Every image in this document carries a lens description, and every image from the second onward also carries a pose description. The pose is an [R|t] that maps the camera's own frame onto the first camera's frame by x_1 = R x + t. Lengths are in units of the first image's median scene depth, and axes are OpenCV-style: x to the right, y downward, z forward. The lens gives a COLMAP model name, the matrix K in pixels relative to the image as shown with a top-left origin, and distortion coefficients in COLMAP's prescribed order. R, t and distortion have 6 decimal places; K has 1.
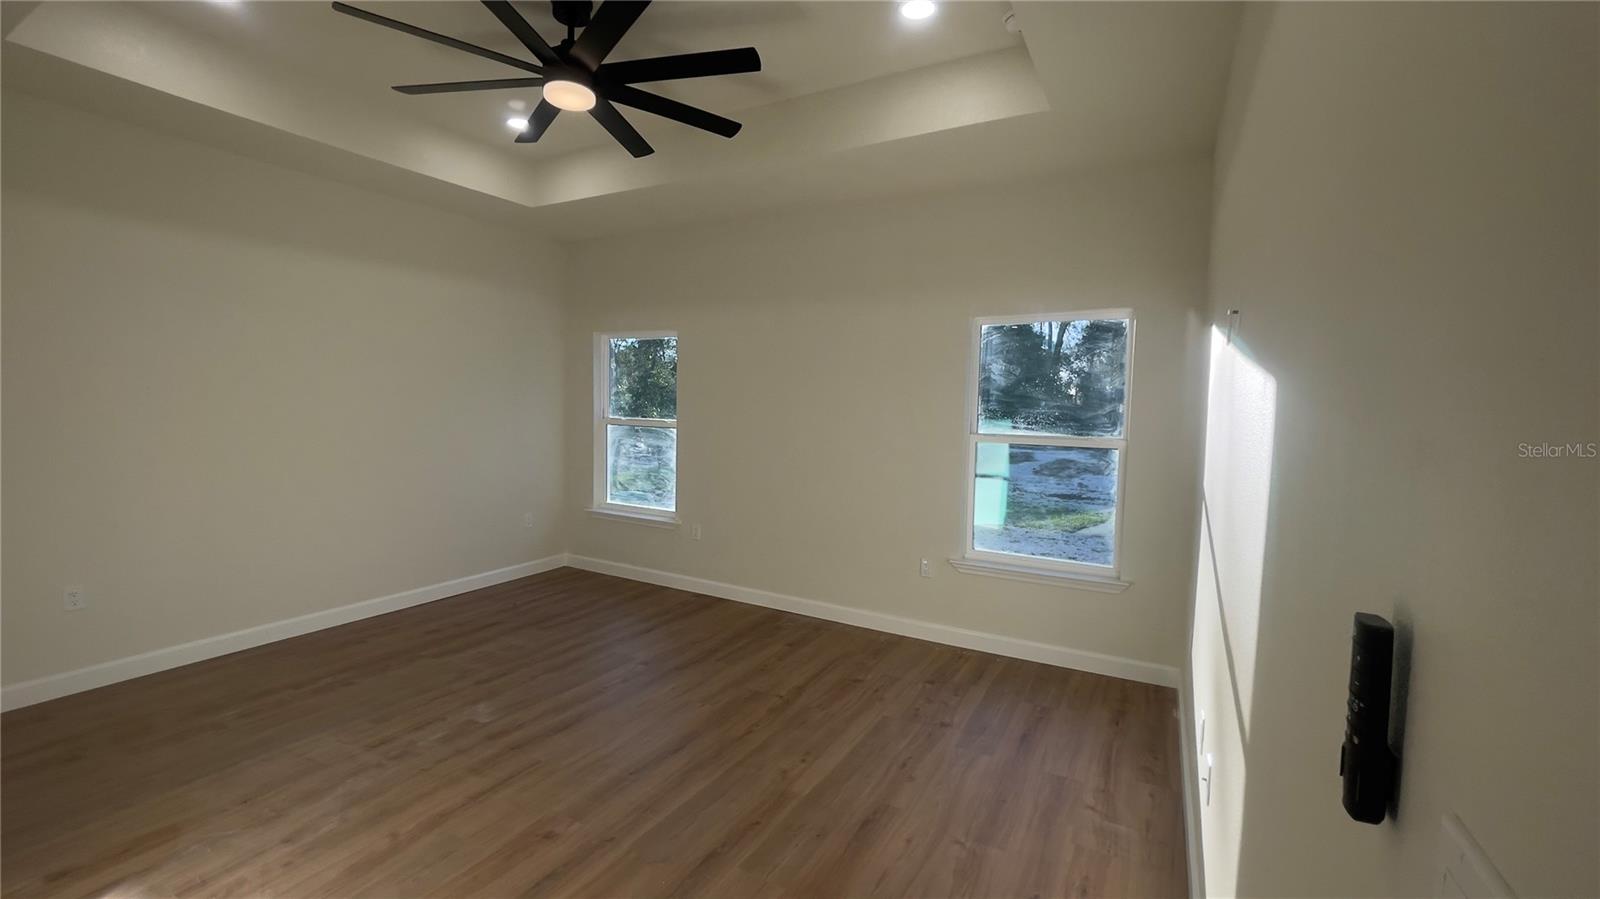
lens RADIAL K [[649.6, 0, 802.1], [0, 649.6, 452.0], [0, 0, 1]] dist [-0.005772, -0.001912]
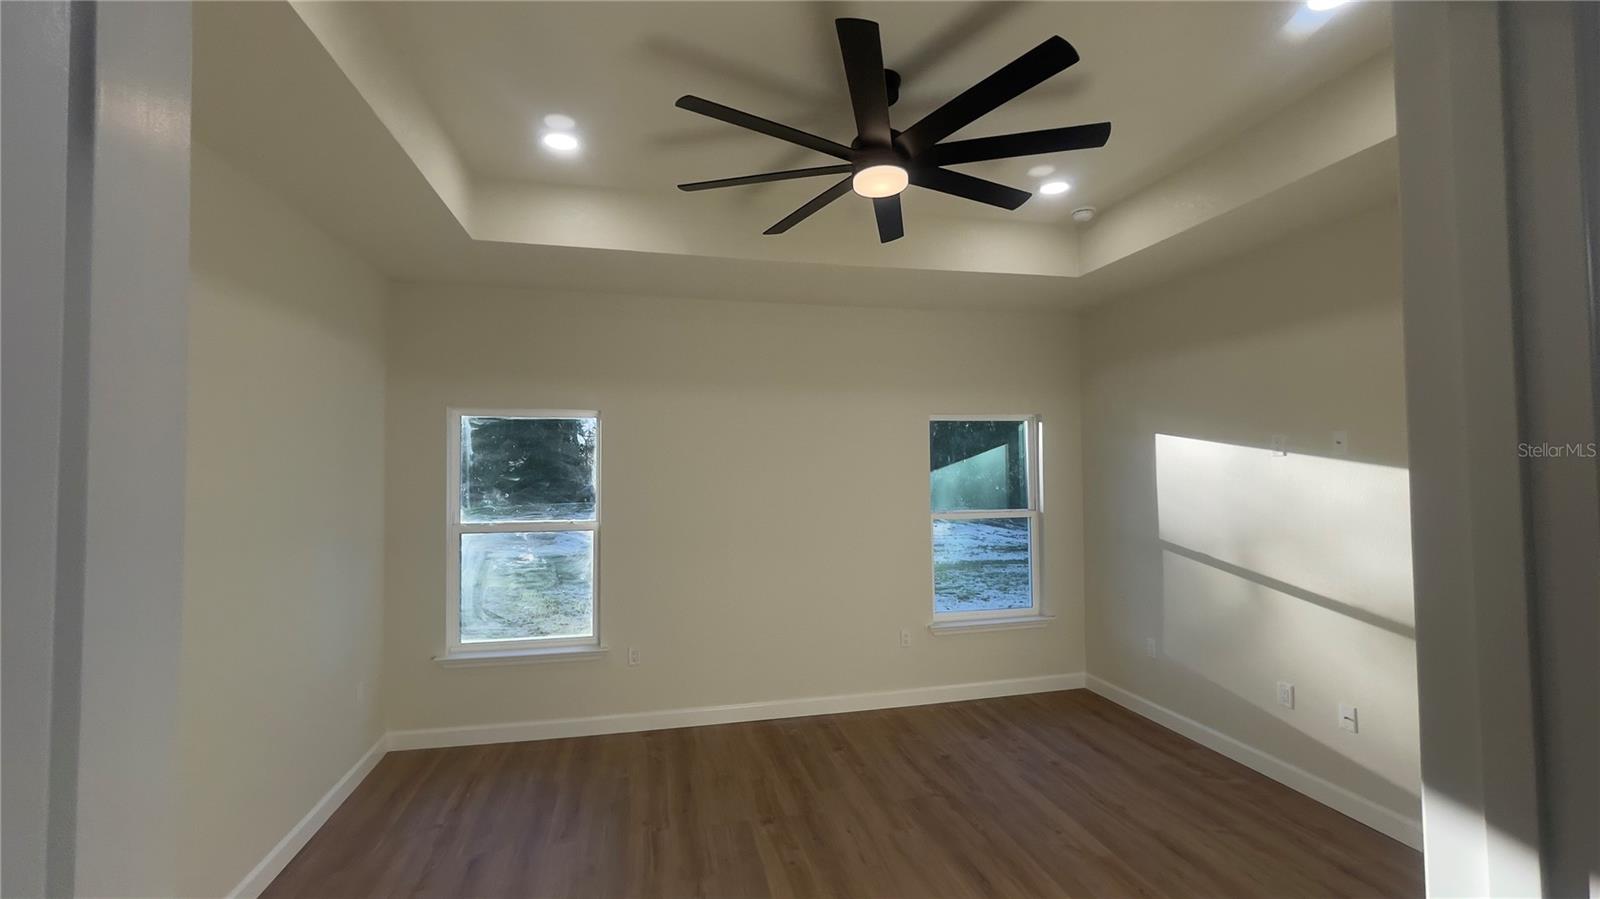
lens RADIAL K [[649.6, 0, 798.6], [0, 649.6, 441.6], [0, 0, 1]] dist [-0.005772, -0.001912]
pose [[0.748147, -0.000452, 0.663533, -0.596684], [0.078773, 0.992988, -0.088142, -0.060497], [-0.658841, 0.118212, 0.742937, 0.239807]]
